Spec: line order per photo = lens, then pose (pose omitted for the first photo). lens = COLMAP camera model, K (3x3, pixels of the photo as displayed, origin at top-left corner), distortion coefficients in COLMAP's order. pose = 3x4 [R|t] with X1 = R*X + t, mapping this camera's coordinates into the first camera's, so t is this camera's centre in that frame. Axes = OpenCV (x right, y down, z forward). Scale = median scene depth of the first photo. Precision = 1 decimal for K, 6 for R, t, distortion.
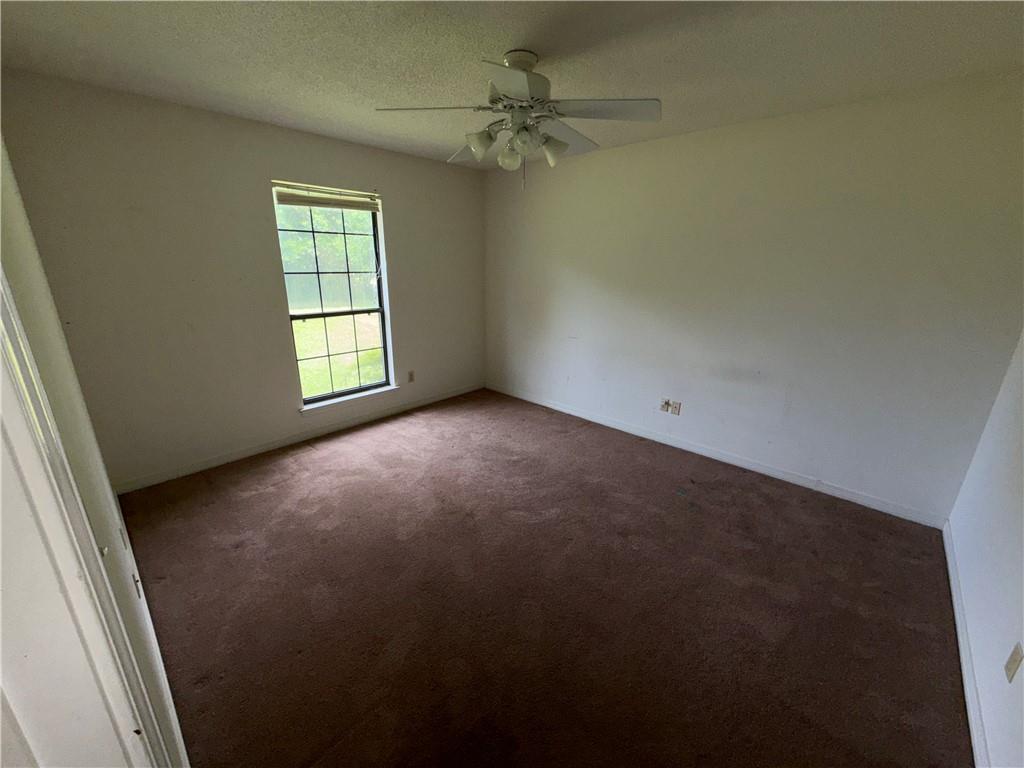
lens RADIAL K [[410.2, 0, 512.0], [0, 410.2, 384.0], [0, 0, 1]] dist [0.000837, 0.000031]
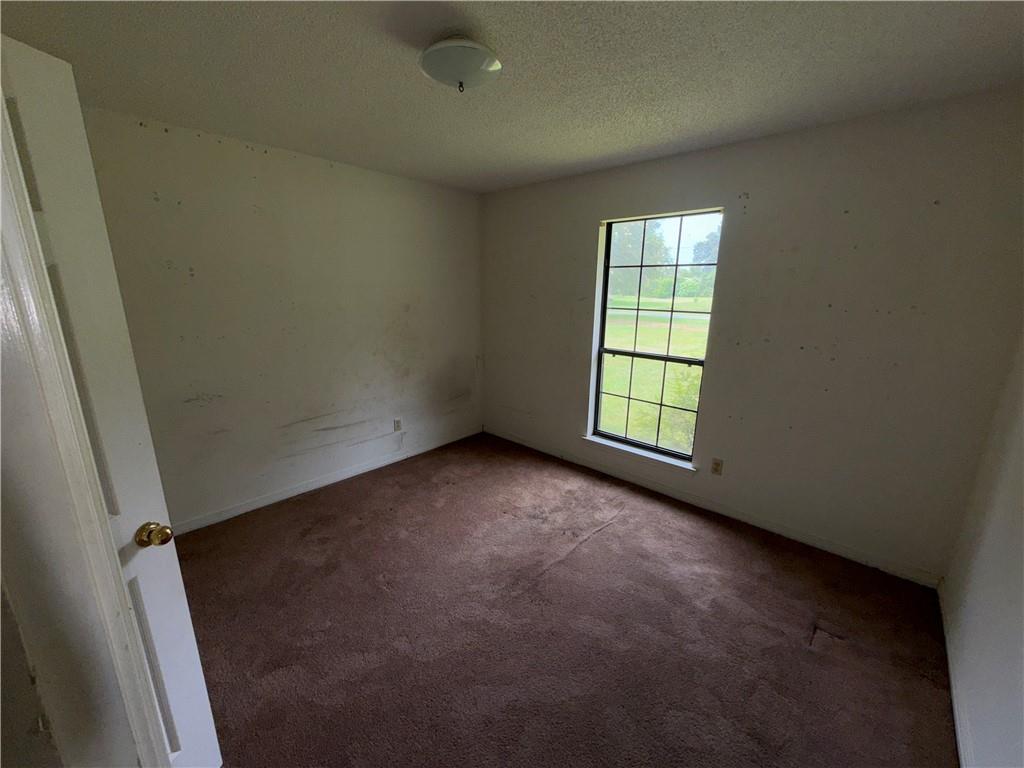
lens RADIAL K [[410.2, 0, 512.0], [0, 410.2, 384.0], [0, 0, 1]] dist [0.000837, 0.000031]
pose [[-0.003874, 0.212476, -0.977159, 0.449605], [-0.312185, 0.928071, 0.203040, -0.203898], [0.950013, 0.305841, 0.062736, 0.688017]]
